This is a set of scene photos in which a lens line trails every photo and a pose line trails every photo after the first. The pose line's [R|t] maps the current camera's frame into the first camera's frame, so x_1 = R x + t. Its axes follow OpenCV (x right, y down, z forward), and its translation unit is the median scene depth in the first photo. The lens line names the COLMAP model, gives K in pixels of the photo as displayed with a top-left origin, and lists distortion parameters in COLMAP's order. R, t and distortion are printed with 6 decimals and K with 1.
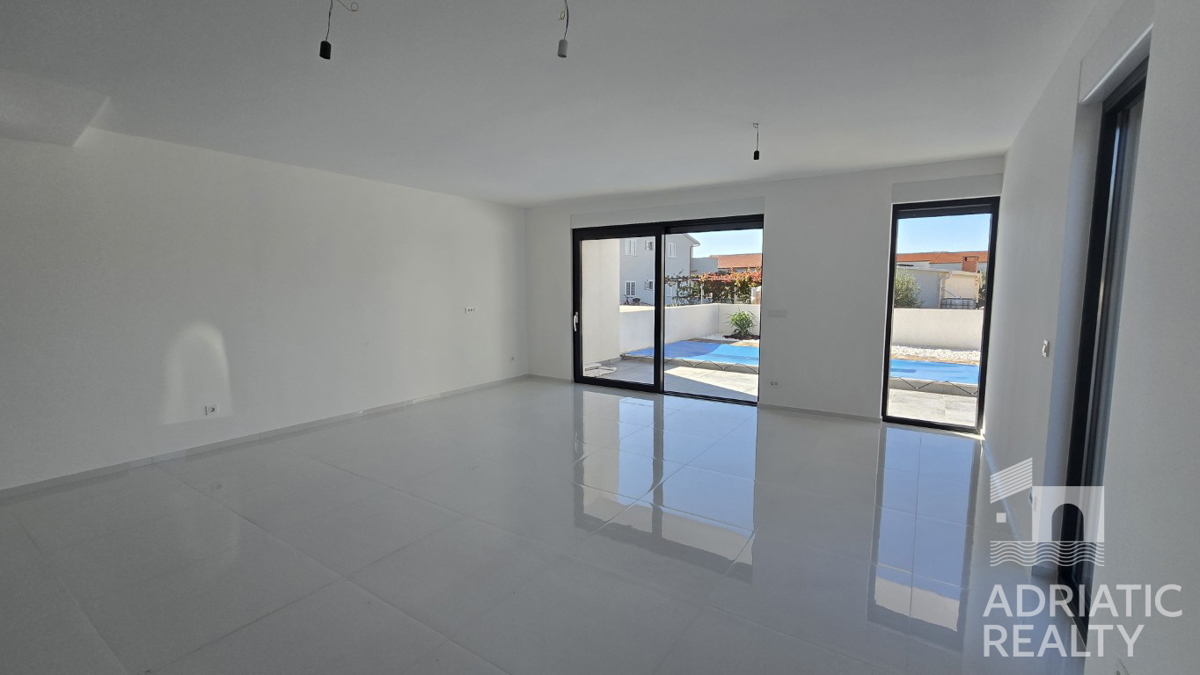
lens RADIAL K [[502.5, 0, 594.0], [0, 502.5, 337.6], [0, 0, 1]] dist [-0.004228, 0.000596]
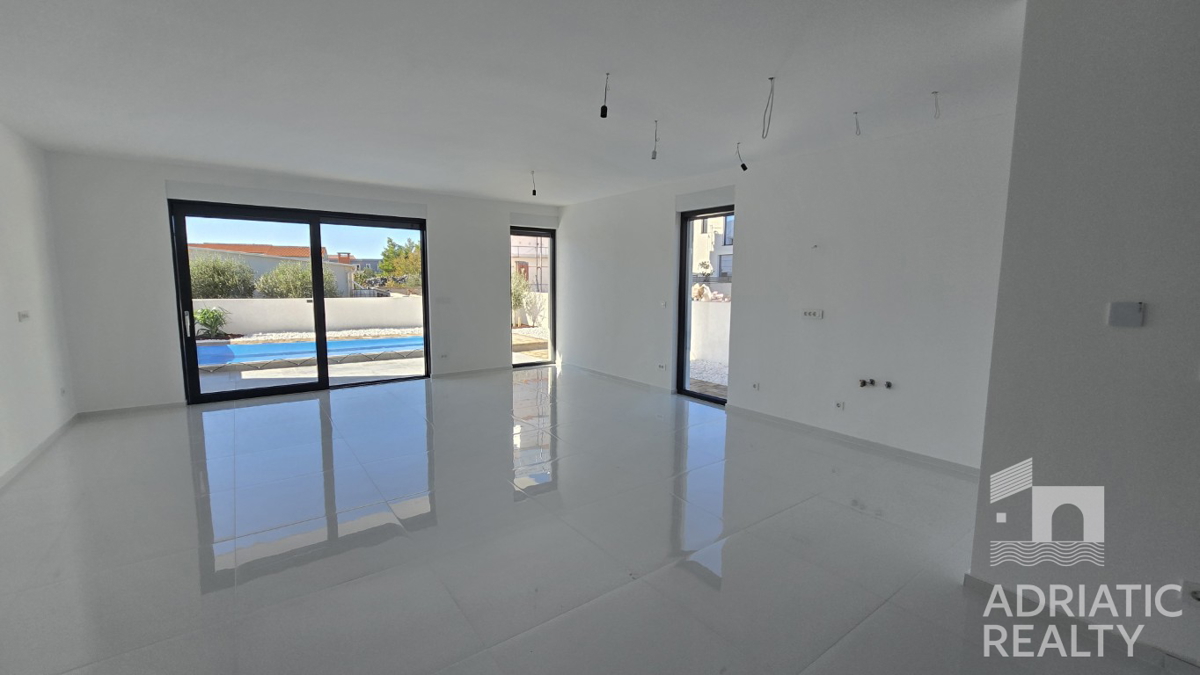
lens RADIAL K [[497.6, 0, 604.0], [0, 497.6, 317.9], [0, 0, 1]] dist [-0.000235, 0.000118]
pose [[0.339129, -0.068835, 0.938218, -0.565717], [0.088570, 0.995226, 0.041003, -0.016037], [-0.936561, 0.069193, 0.343607, 0.170398]]
